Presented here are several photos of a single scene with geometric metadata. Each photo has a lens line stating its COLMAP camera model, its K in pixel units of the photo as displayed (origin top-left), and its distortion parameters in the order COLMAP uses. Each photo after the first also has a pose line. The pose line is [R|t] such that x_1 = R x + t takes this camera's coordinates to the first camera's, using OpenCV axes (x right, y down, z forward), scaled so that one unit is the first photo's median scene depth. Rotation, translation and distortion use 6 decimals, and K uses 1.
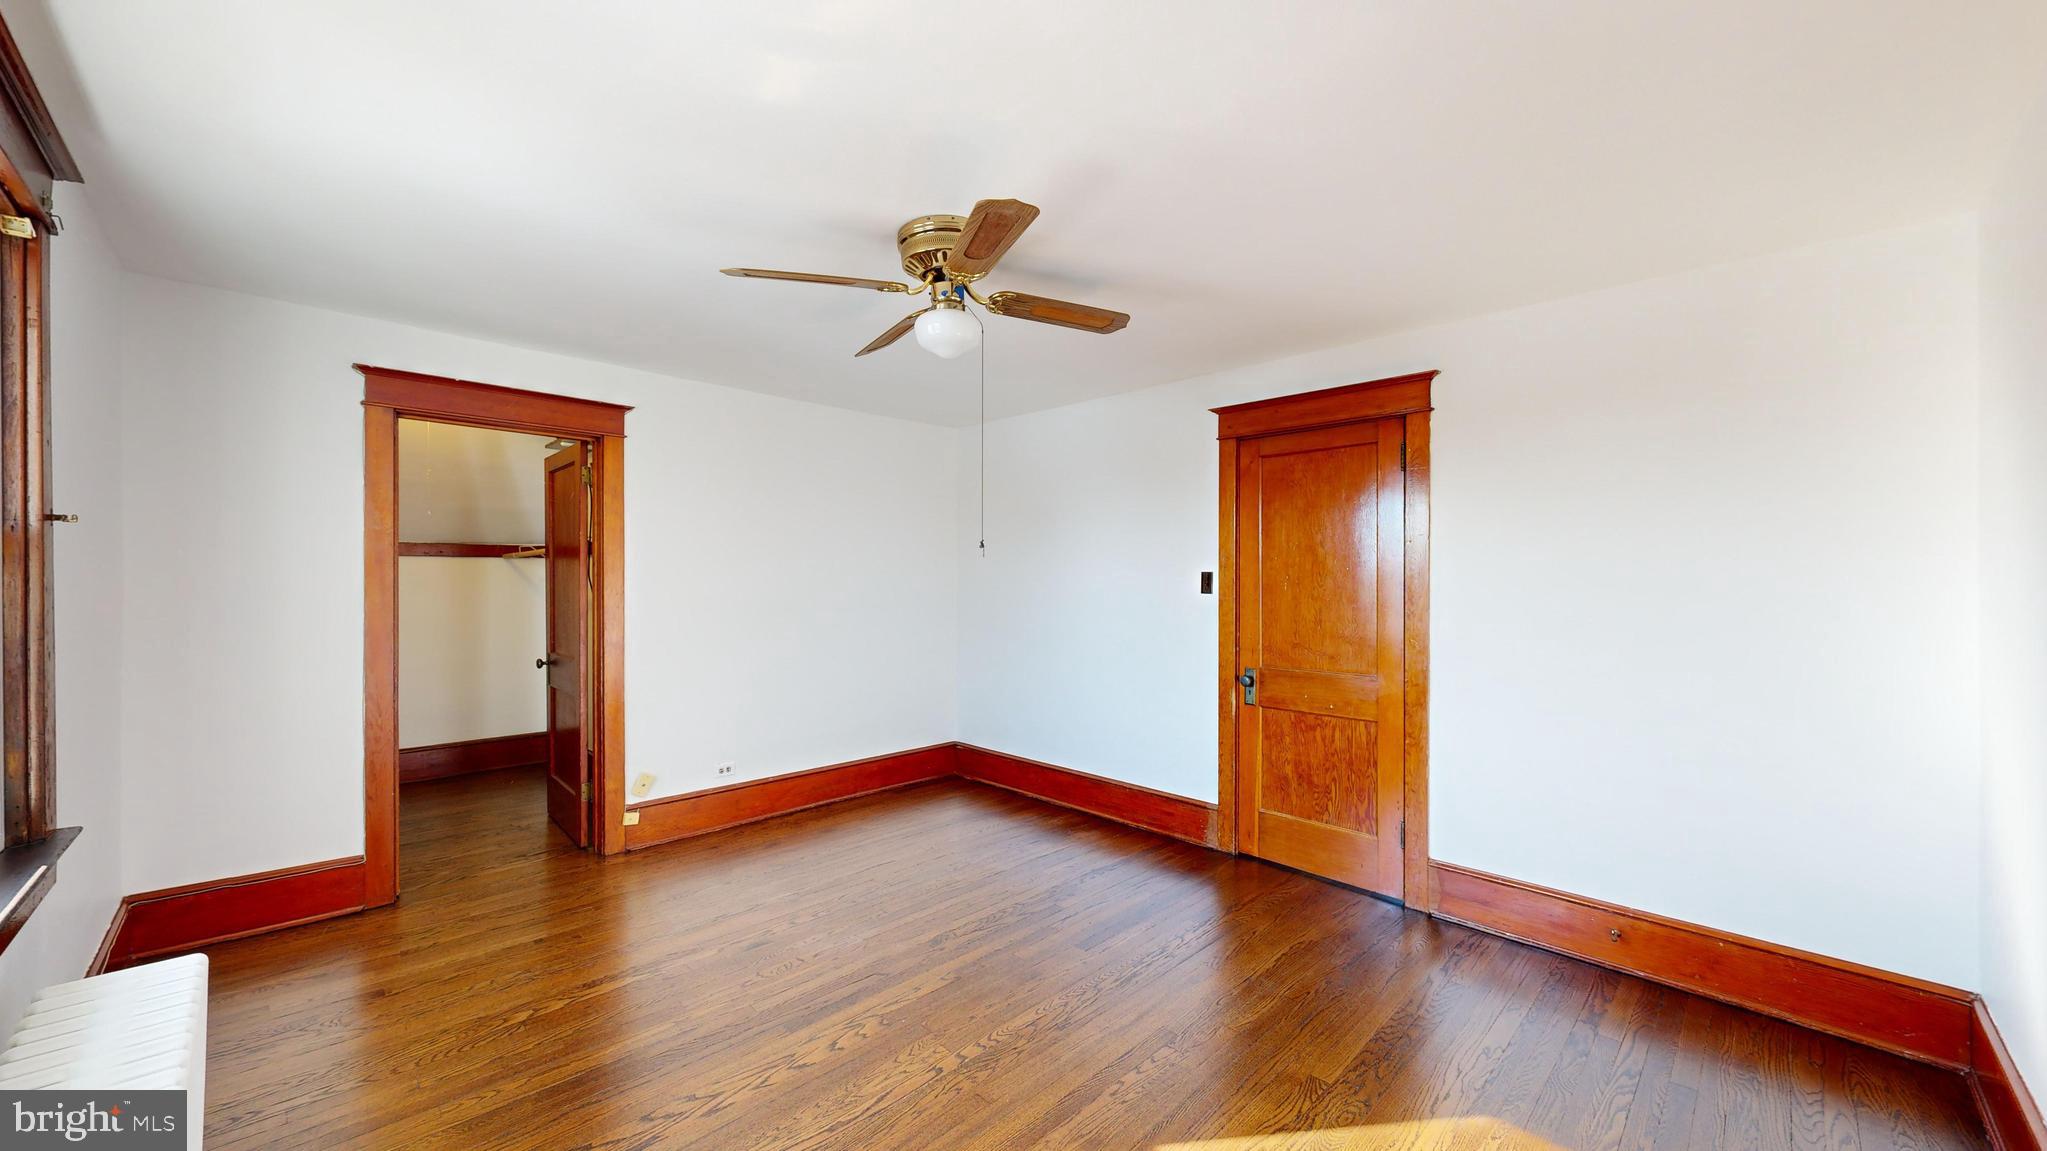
lens RADIAL K [[752.6, 0, 993.2], [0, 752.6, 564.8], [0, 0, 1]] dist [0.001922, -0.000212]
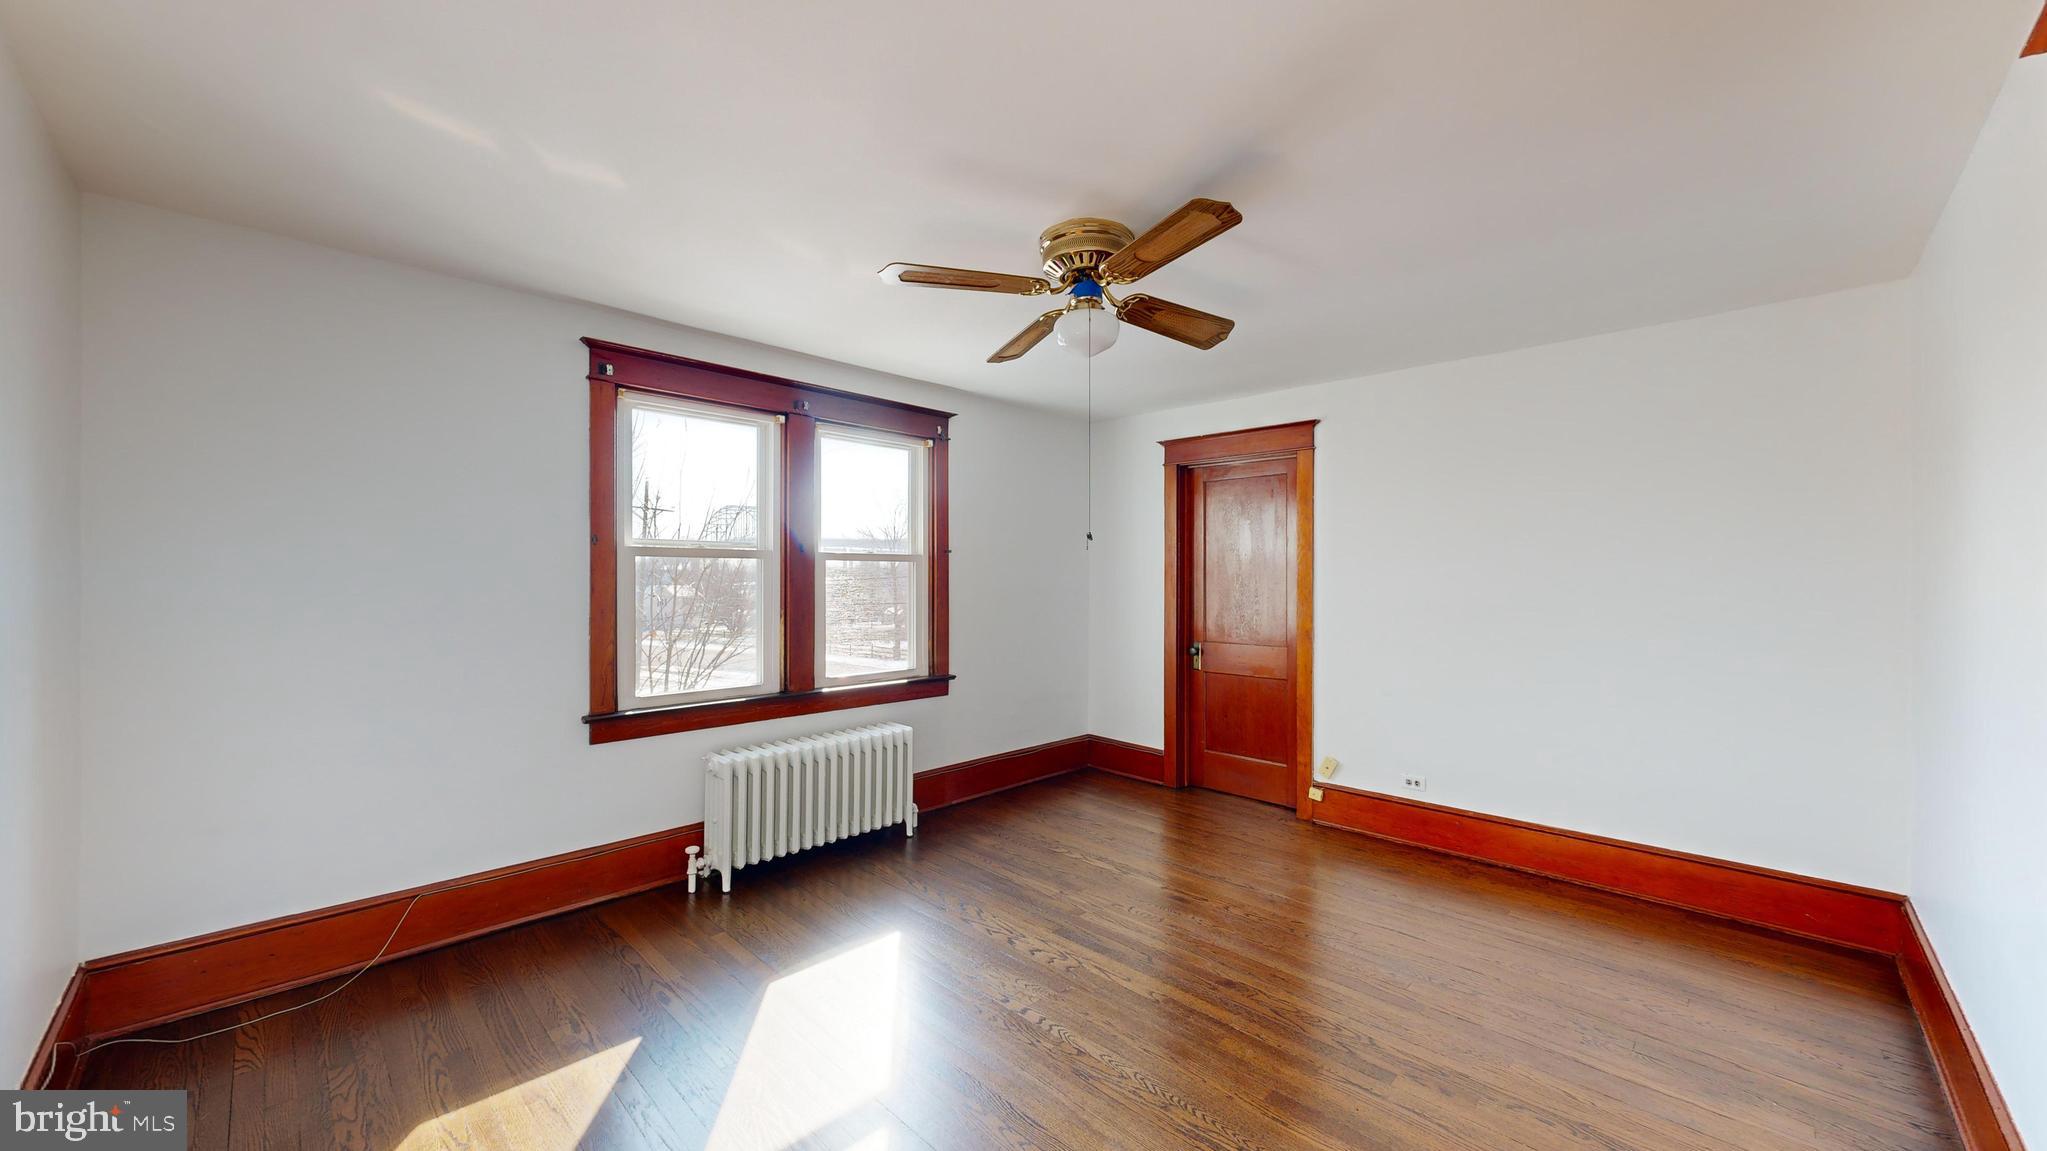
lens RADIAL K [[752.6, 0, 1052.4], [0, 752.6, 551.7], [0, 0, 1]] dist [0.001922, -0.000212]
pose [[0.062356, -0.035045, -0.997438, 0.588690], [0.014108, 0.999314, -0.034229, 0.015918], [0.997954, -0.011938, 0.062808, 0.541315]]
